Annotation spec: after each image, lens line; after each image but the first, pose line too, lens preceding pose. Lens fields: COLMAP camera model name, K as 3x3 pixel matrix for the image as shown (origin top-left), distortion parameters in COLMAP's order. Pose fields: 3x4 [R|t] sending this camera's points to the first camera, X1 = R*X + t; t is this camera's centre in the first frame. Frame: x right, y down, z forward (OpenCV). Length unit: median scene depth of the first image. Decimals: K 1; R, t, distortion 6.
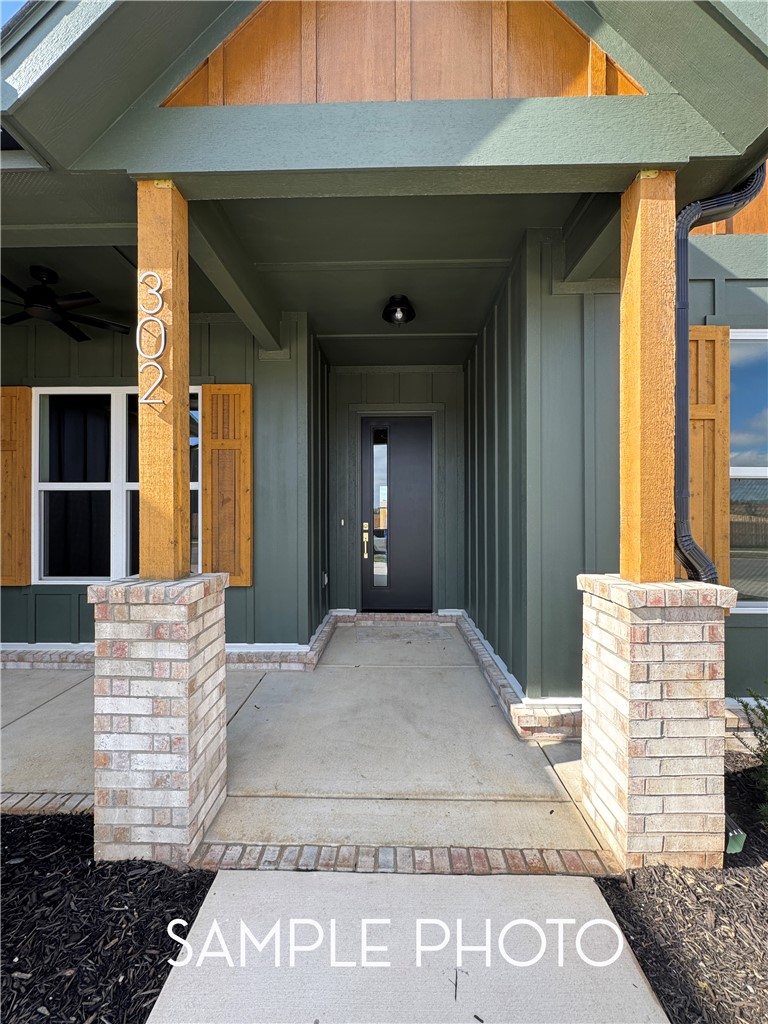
lens RADIAL K [[408.0, 0, 384.0], [0, 408.0, 512.9], [0, 0, 1]] dist [-0.006256, 0.001021]
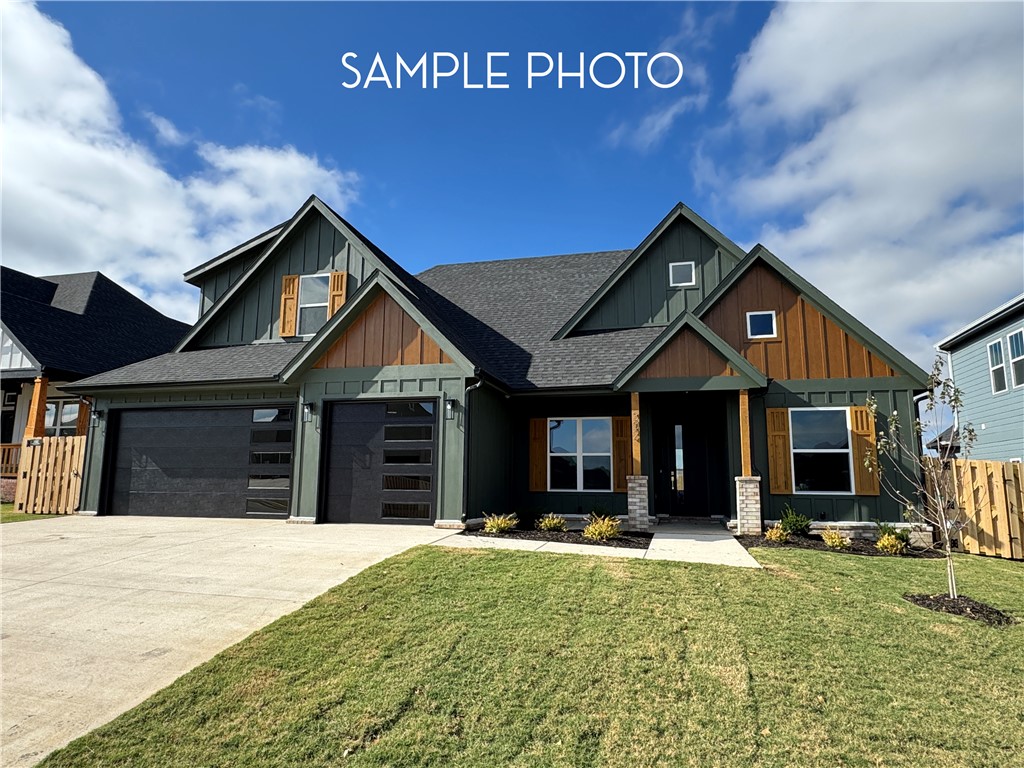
lens RADIAL K [[648.4, 0, 508.8], [0, 648.4, 382.0], [0, 0, 1]] dist [0.003600, 0.000096]
pose [[0.972897, -0.029868, -0.229304, -0.262897], [-0.006578, 0.987647, -0.156555, 0.298177], [0.231147, 0.153820, 0.960682, -7.306250]]
